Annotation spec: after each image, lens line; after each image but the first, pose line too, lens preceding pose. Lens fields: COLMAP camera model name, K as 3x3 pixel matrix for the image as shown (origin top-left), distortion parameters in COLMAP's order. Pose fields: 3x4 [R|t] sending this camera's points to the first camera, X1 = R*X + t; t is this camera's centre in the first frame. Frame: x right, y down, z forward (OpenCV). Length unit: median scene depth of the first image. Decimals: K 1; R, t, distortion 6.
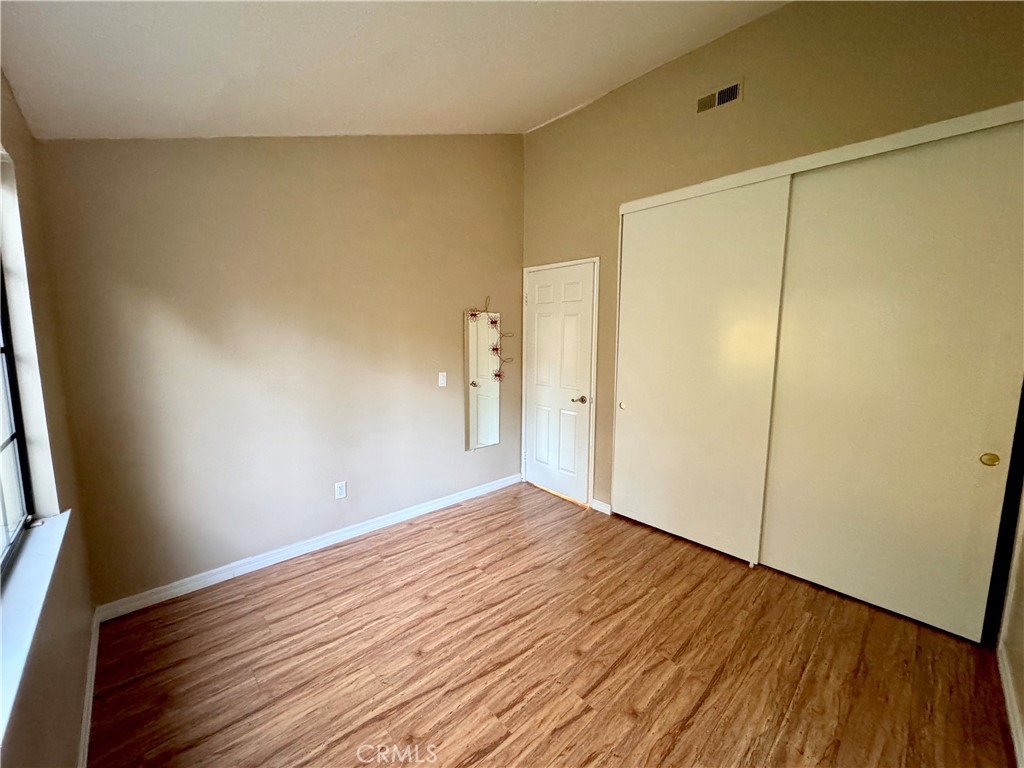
lens RADIAL K [[407.5, 0, 512.0], [0, 407.5, 384.0], [0, 0, 1]] dist [-0.004091, 0.000215]
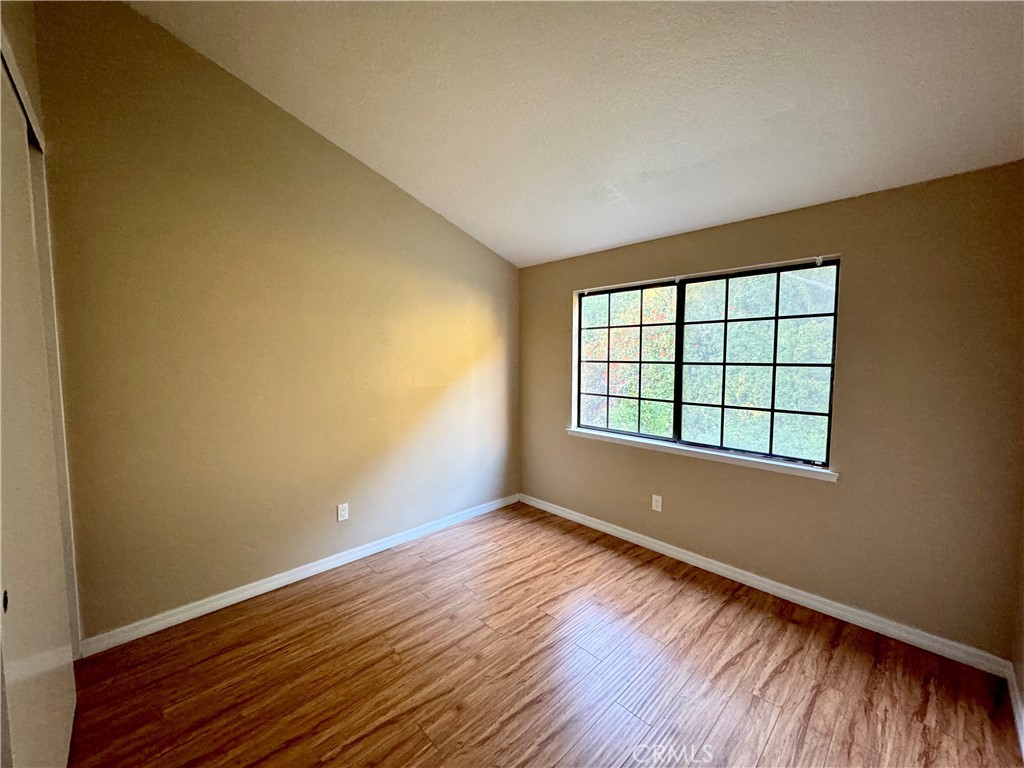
lens RADIAL K [[407.5, 0, 512.0], [0, 407.5, 384.0], [0, 0, 1]] dist [-0.004091, 0.000215]
pose [[-0.999980, -0.000491, -0.006306, 0.081011], [-0.001683, 0.981712, 0.190364, -0.227056], [0.006098, 0.190371, -0.981693, 1.856734]]
